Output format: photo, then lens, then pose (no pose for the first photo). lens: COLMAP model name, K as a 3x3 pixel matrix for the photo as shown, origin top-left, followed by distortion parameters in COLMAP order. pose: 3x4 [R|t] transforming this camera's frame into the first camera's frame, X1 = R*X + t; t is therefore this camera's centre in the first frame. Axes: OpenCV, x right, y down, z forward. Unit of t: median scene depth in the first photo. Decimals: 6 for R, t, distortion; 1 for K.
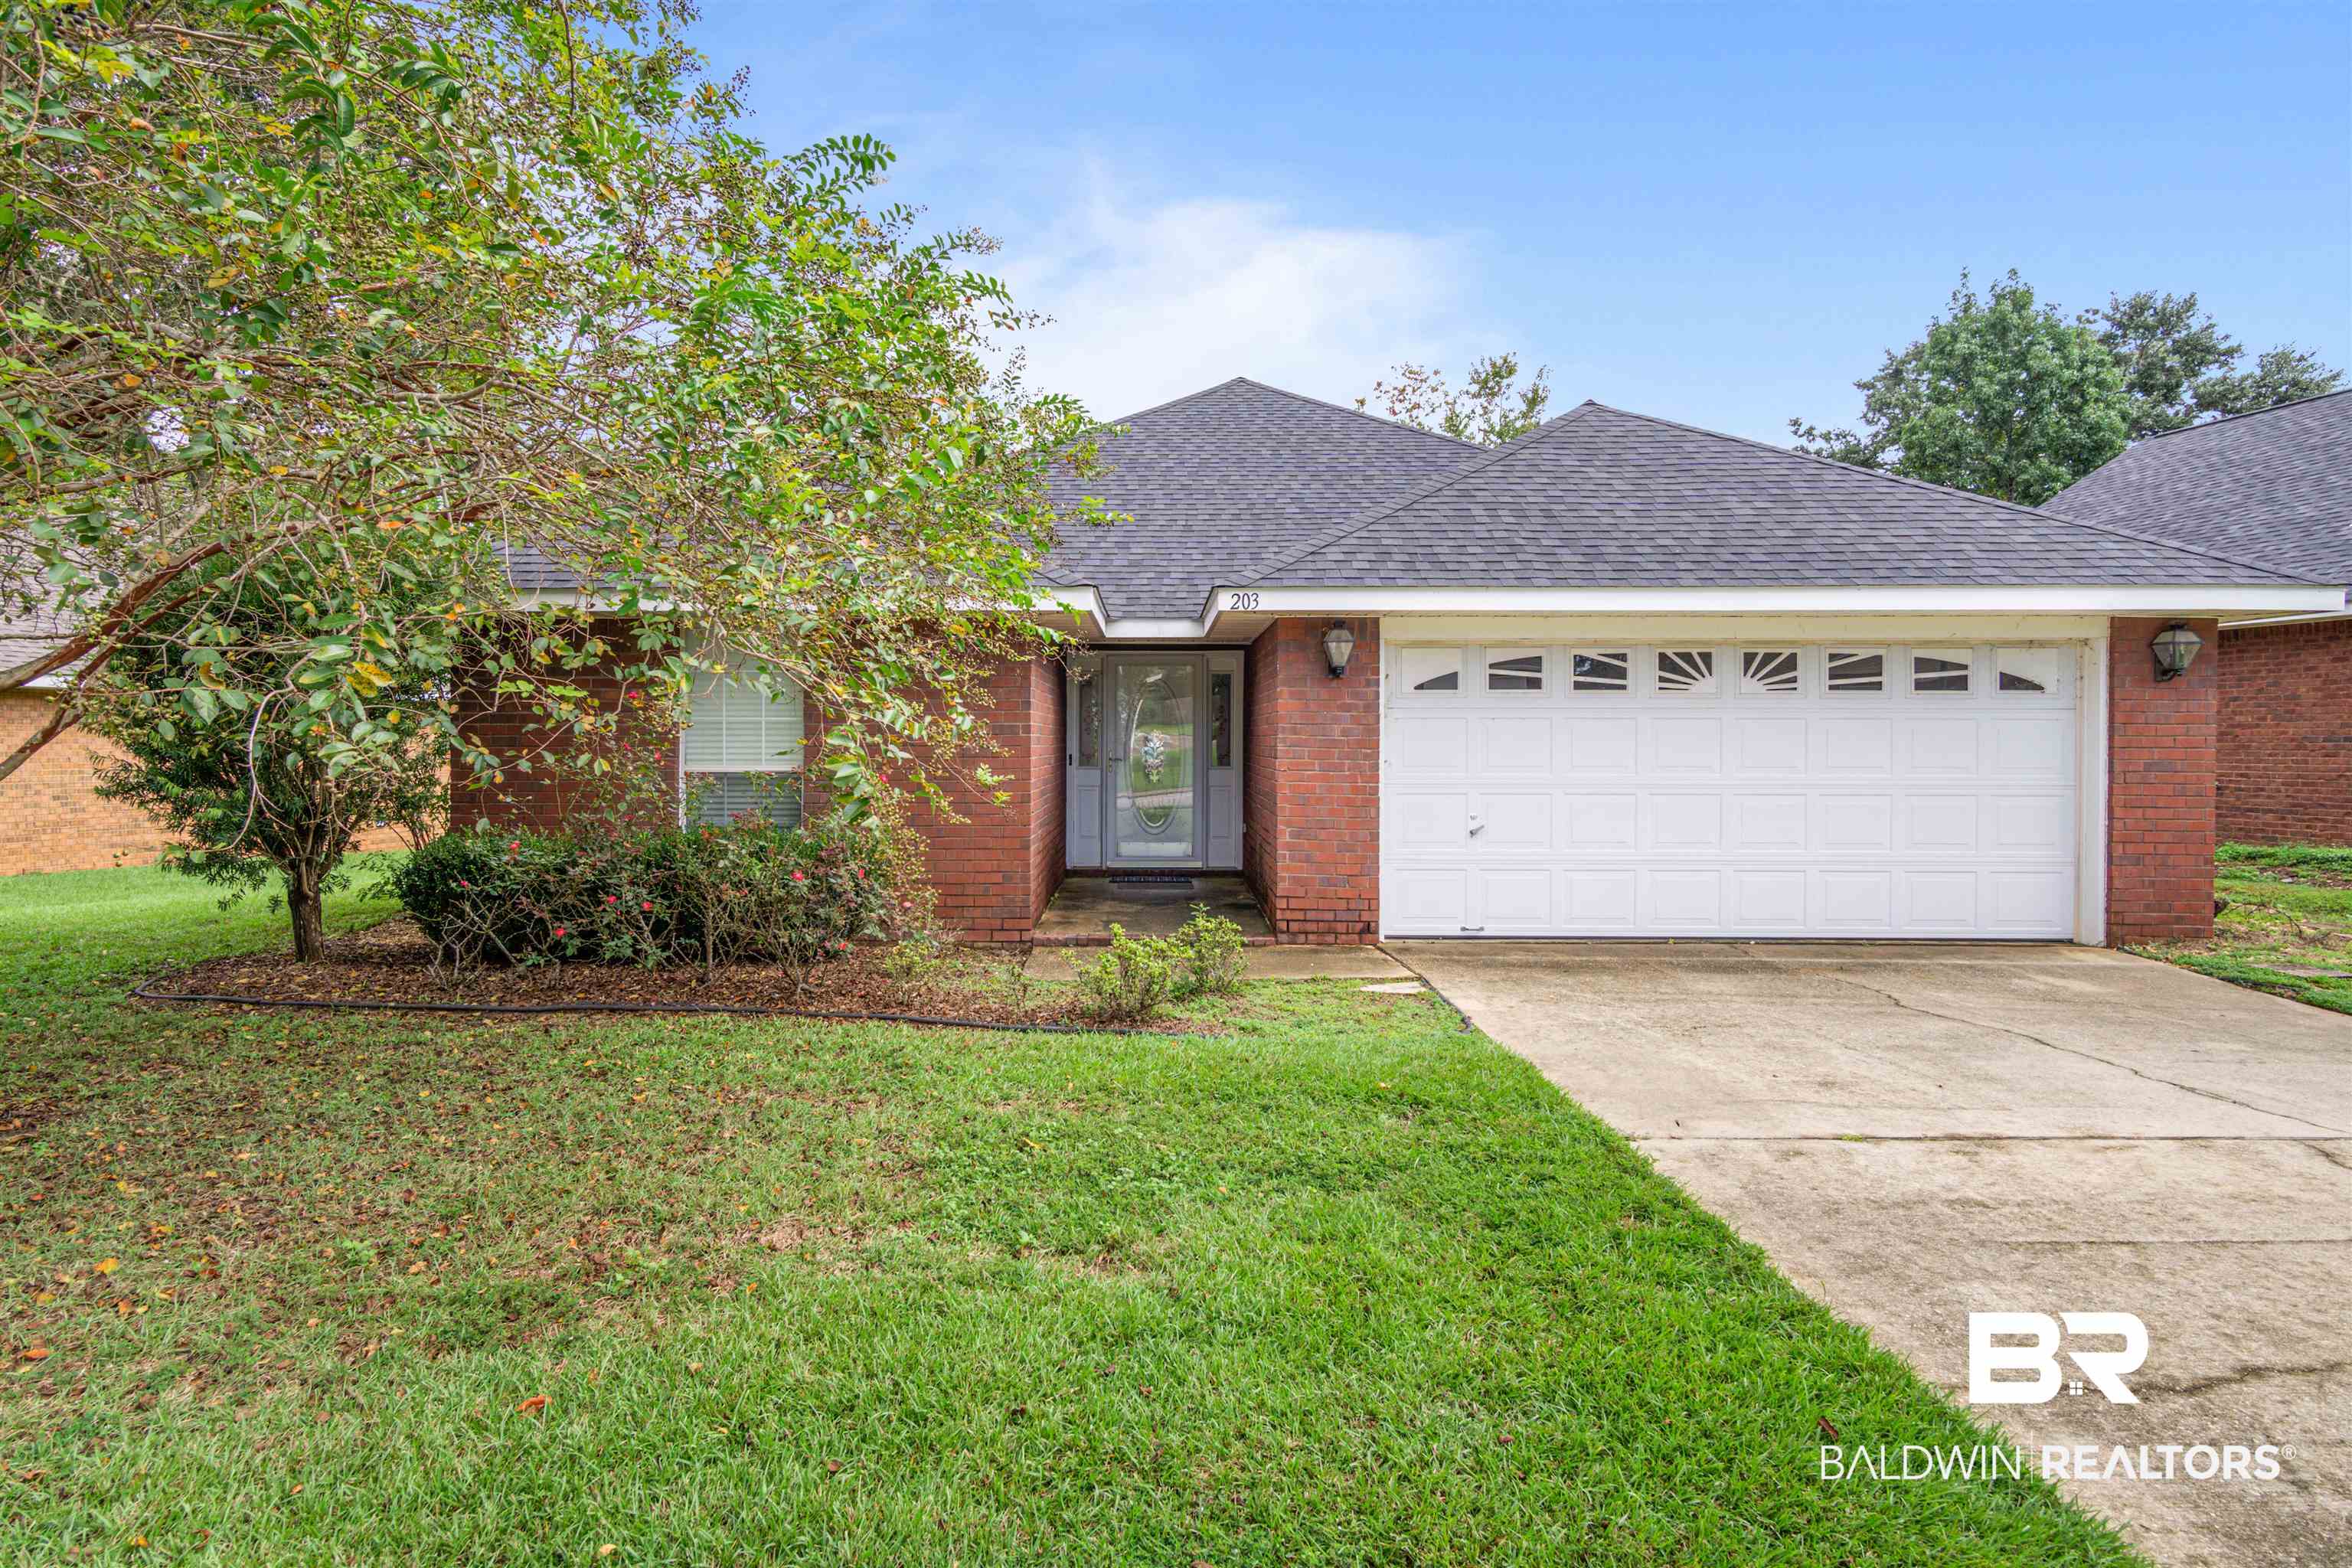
lens RADIAL K [[1337.1, 0, 1211.2], [0, 1337.1, 754.4], [0, 0, 1]] dist [-0.001767, -0.000050]
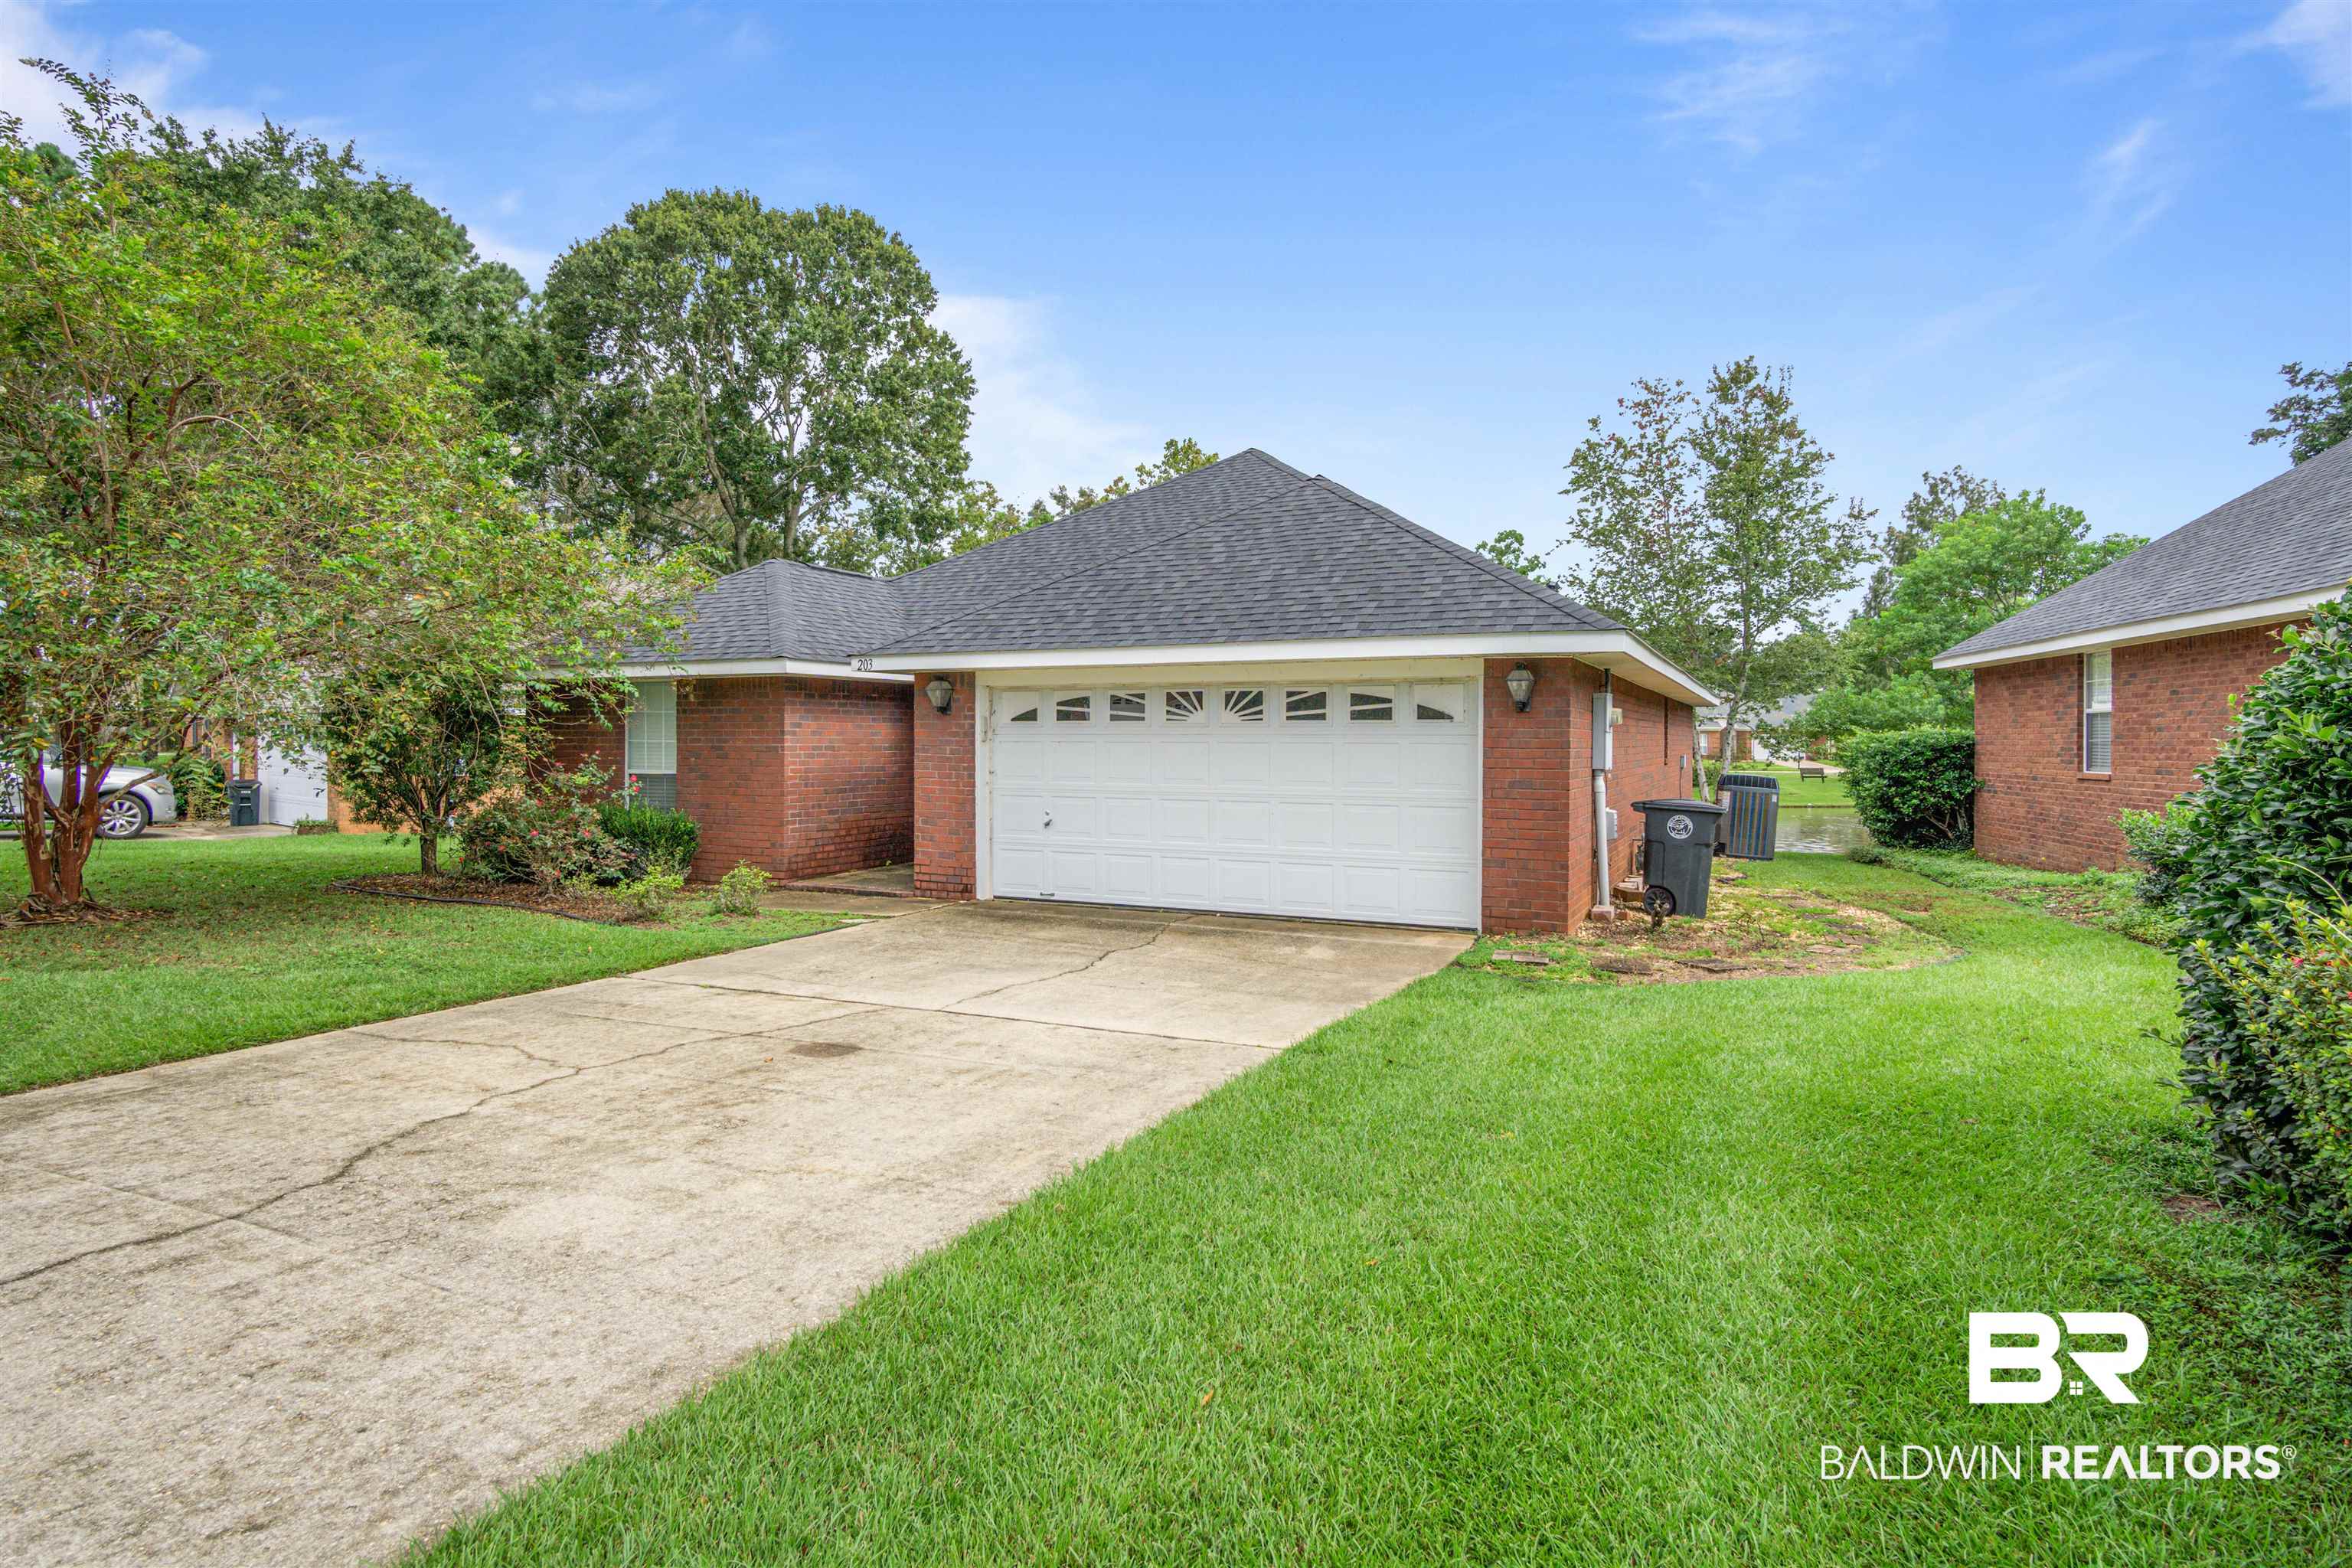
lens RADIAL K [[1263.3, 0, 1162.5], [0, 1263.3, 786.4], [0, 0, 1]] dist [-0.004284, 0.000136]
pose [[0.907258, 0.015905, -0.420273, 0.860723], [-0.005526, 0.999649, 0.025903, -0.015758], [0.420538, -0.021178, 0.907028, -0.136229]]
